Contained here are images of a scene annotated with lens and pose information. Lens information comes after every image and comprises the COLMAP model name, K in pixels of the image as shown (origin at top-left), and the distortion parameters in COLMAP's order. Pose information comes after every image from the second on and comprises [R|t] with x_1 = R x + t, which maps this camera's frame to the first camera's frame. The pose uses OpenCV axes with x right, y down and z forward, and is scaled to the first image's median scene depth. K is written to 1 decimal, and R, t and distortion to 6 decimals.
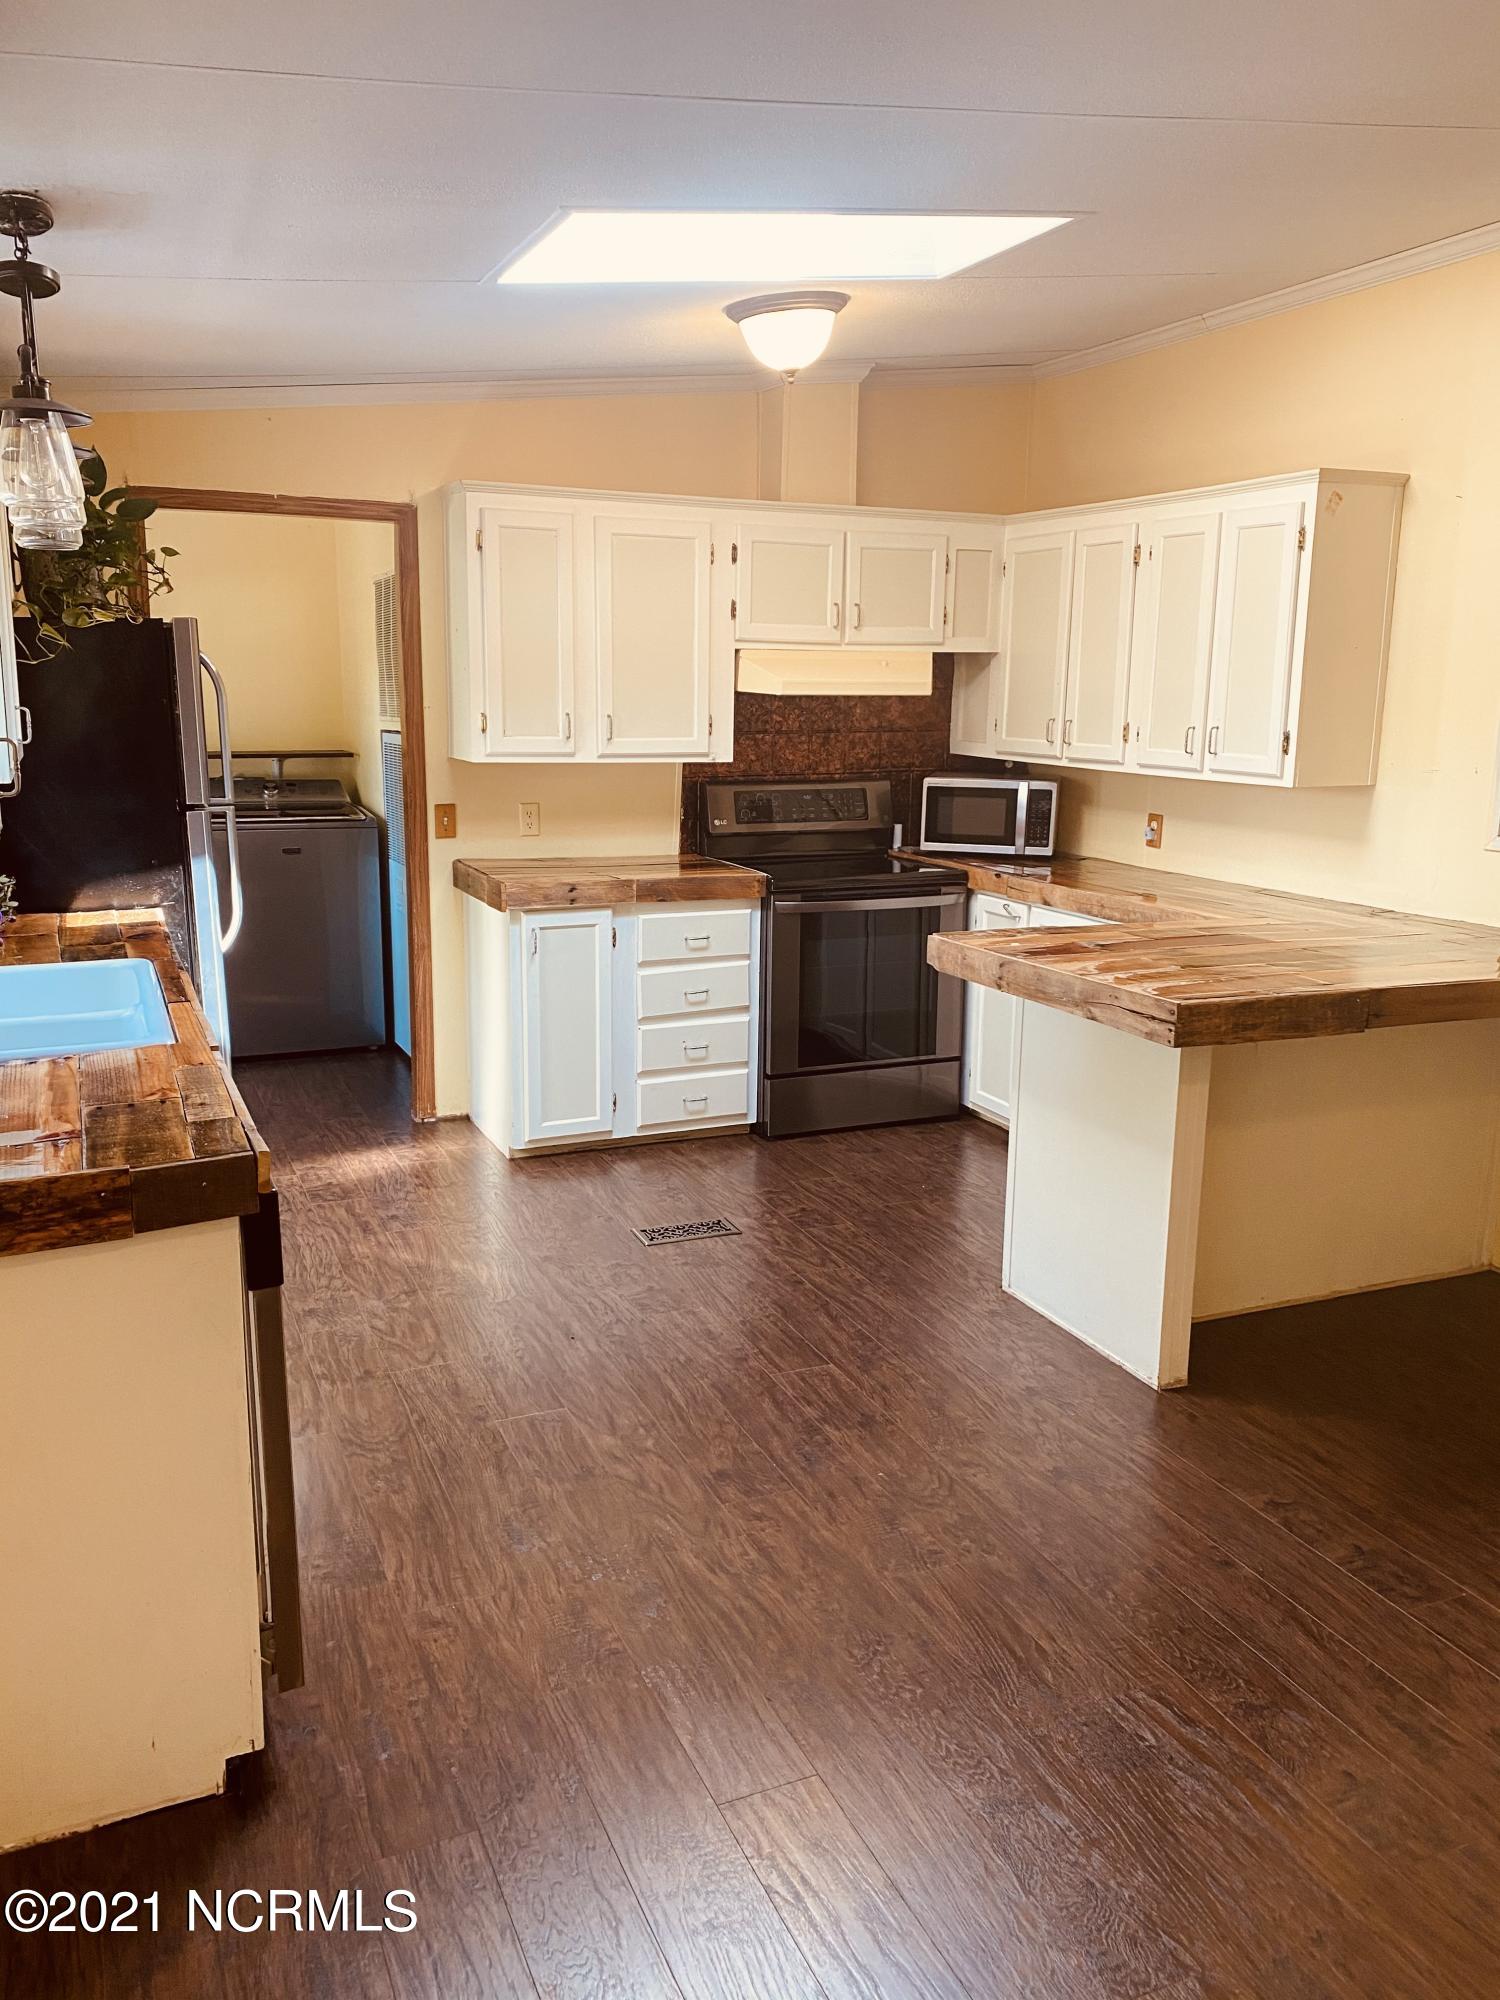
lens RADIAL K [[1520.0, 0, 750.0], [0, 1520.0, 1000.0], [0, 0, 1]] dist [0.035032, -0.011404]
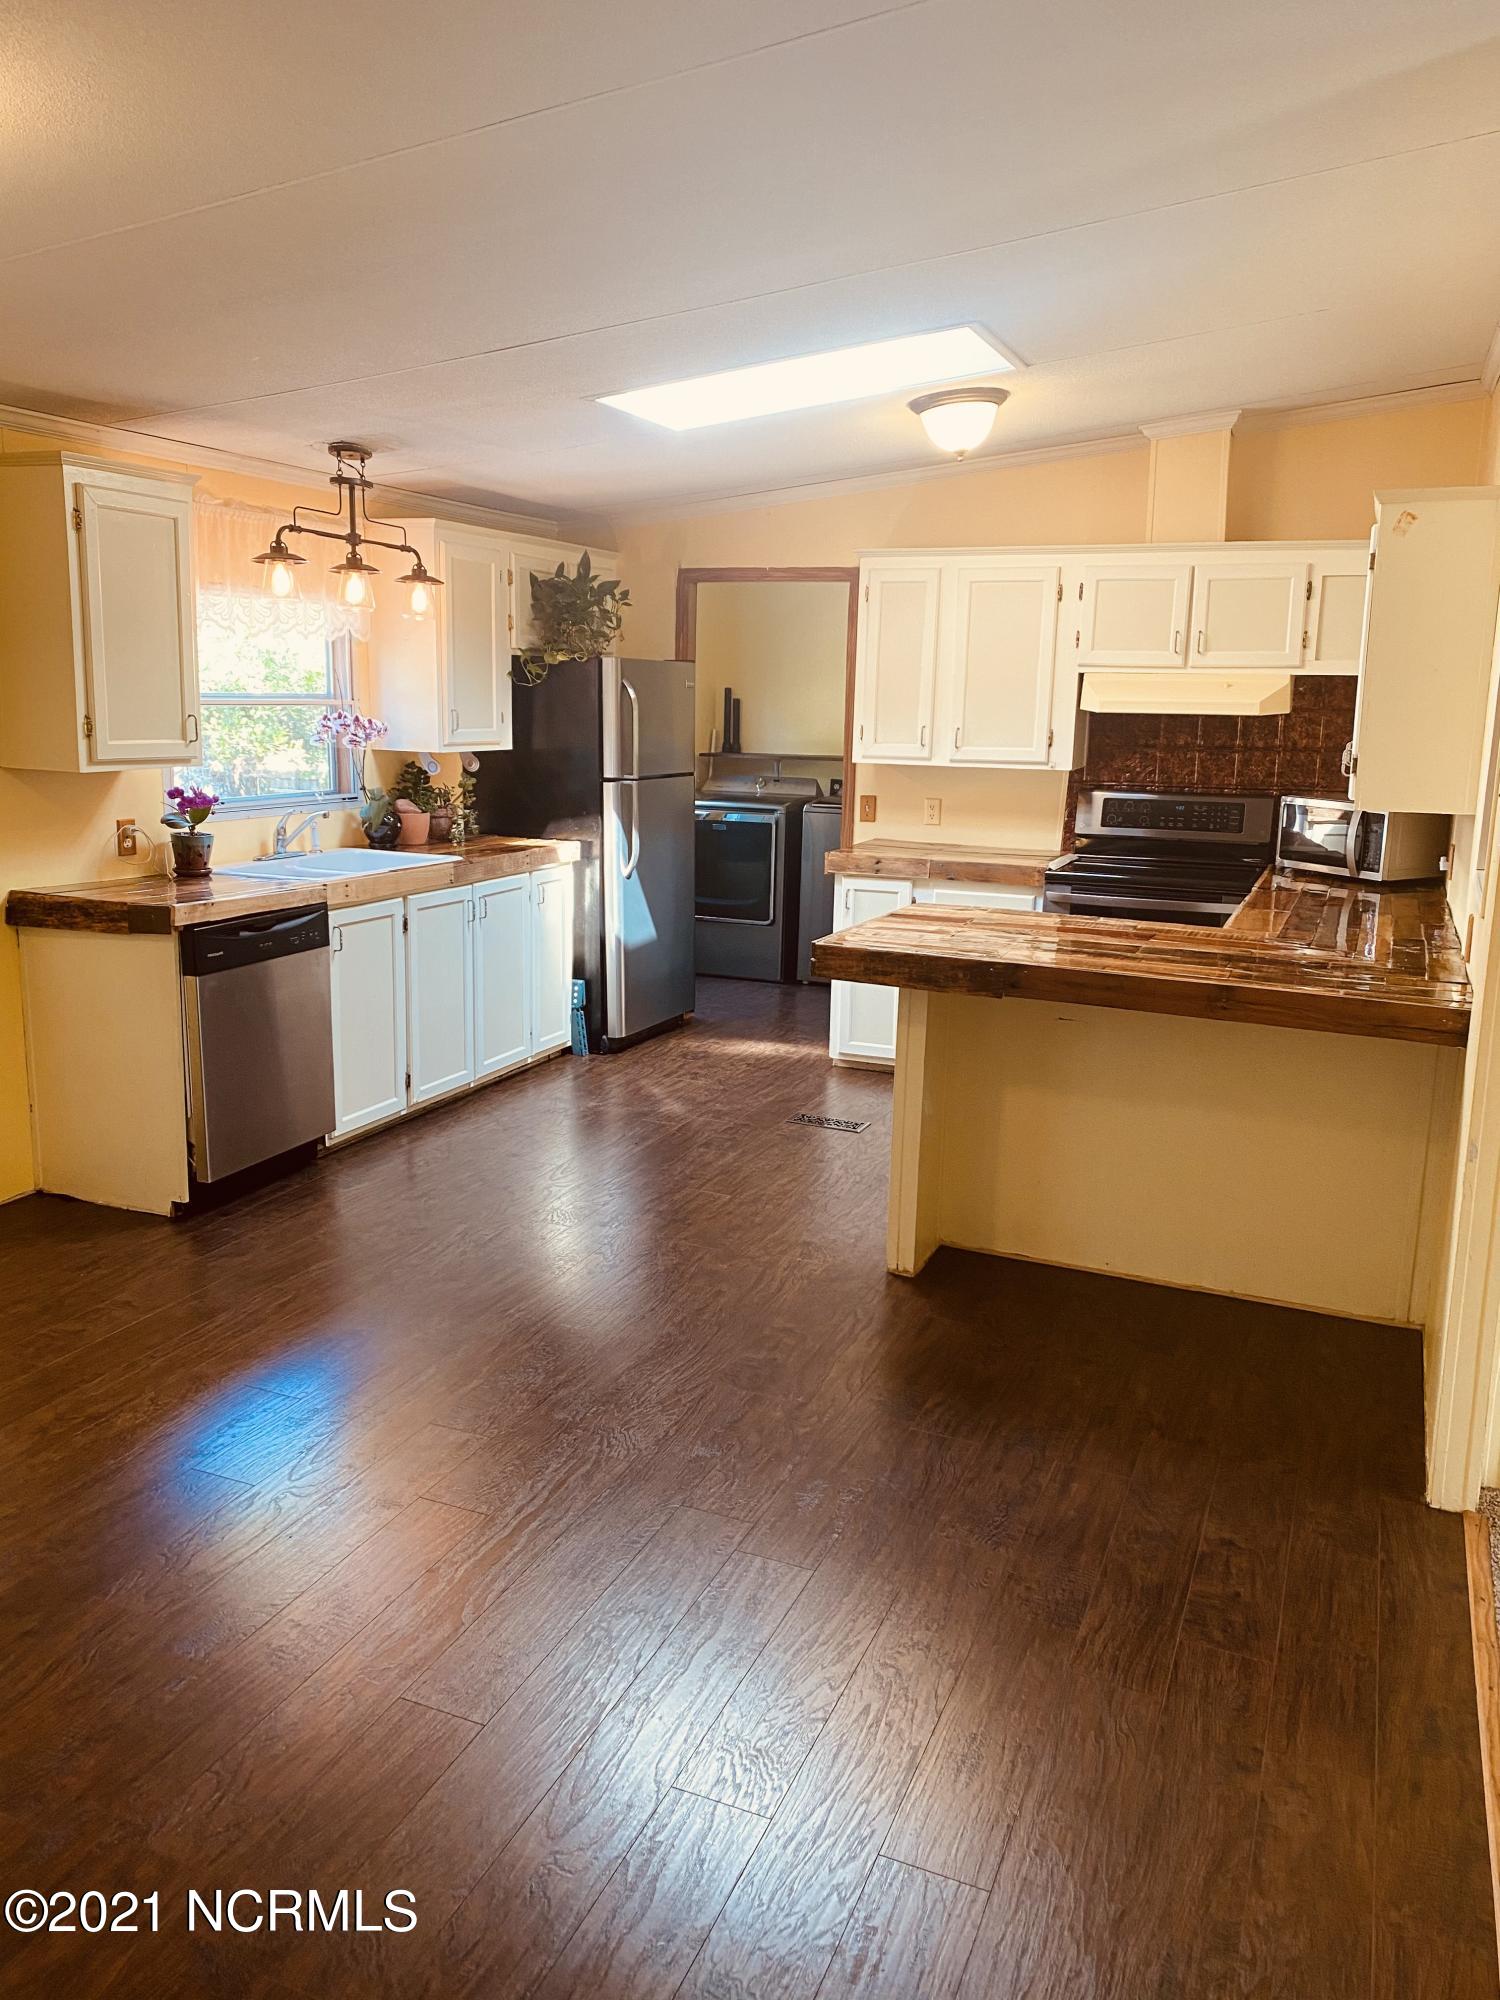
lens RADIAL K [[1497.3, 0, 750.0], [0, 1497.3, 1000.0], [0, 0, 1]] dist [0.174628, -0.559934]
pose [[0.685332, 0.146666, -0.713308, 0.815516], [-0.160695, 0.985821, 0.048306, -0.001727], [0.710279, 0.081519, 0.699184, 0.047347]]
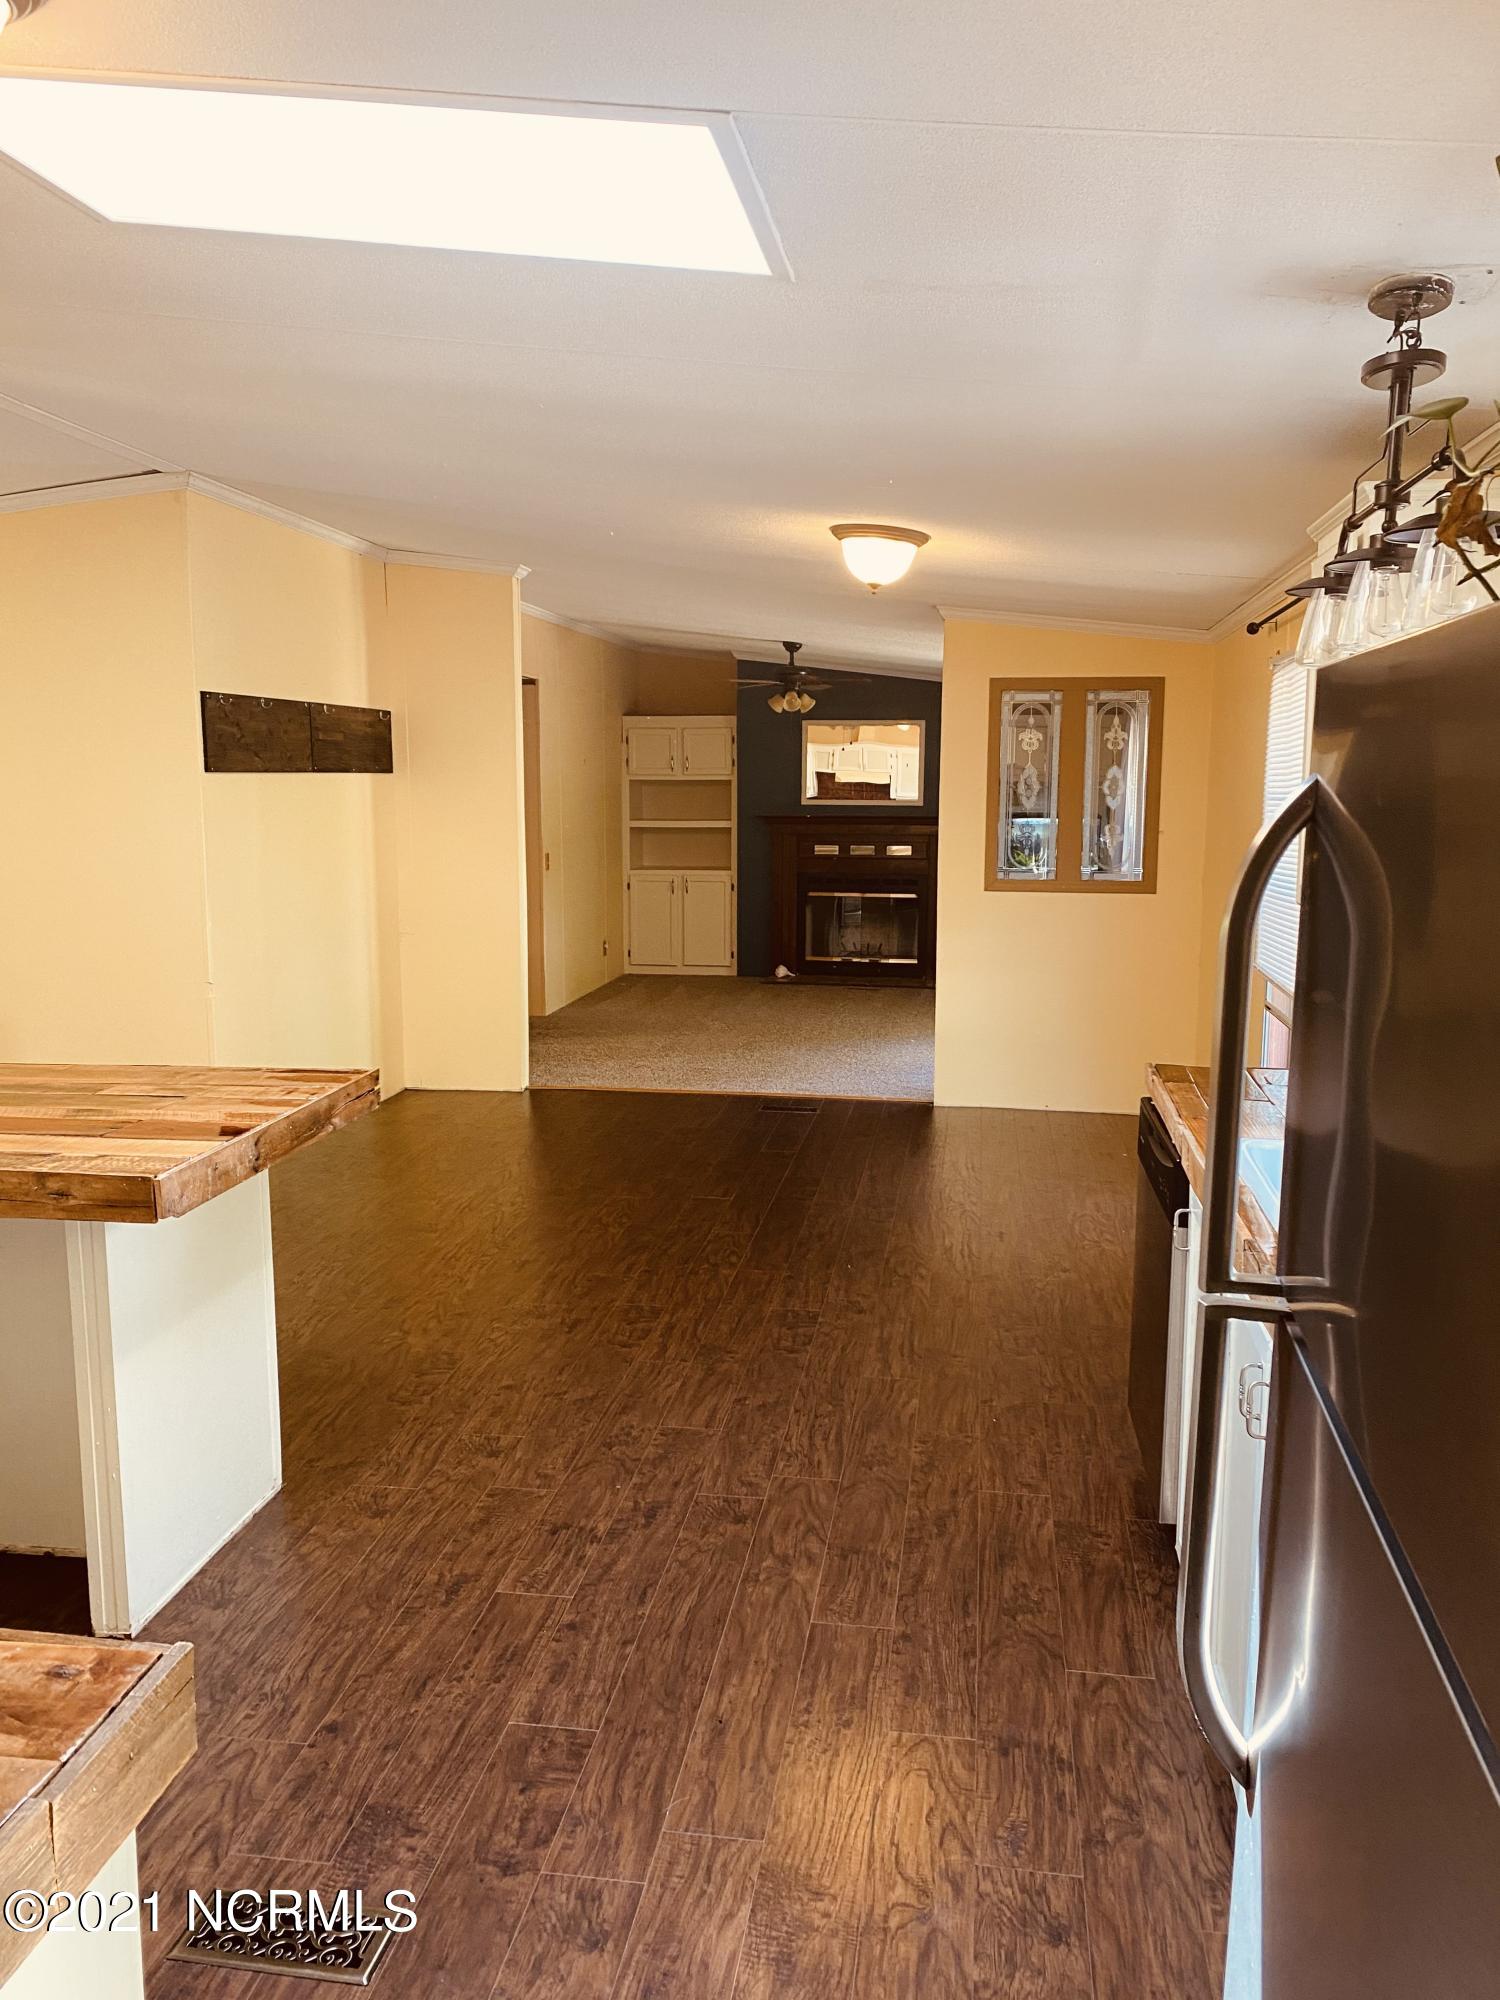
lens RADIAL K [[1520.0, 0, 750.0], [0, 1520.0, 1000.0], [0, 0, 1]] dist [0.035032, -0.011404]
pose [[-0.839508, -0.096840, 0.534648, -0.404765], [0.098936, 0.940295, 0.325664, -0.278707], [-0.534264, 0.326293, -0.779804, 1.215093]]
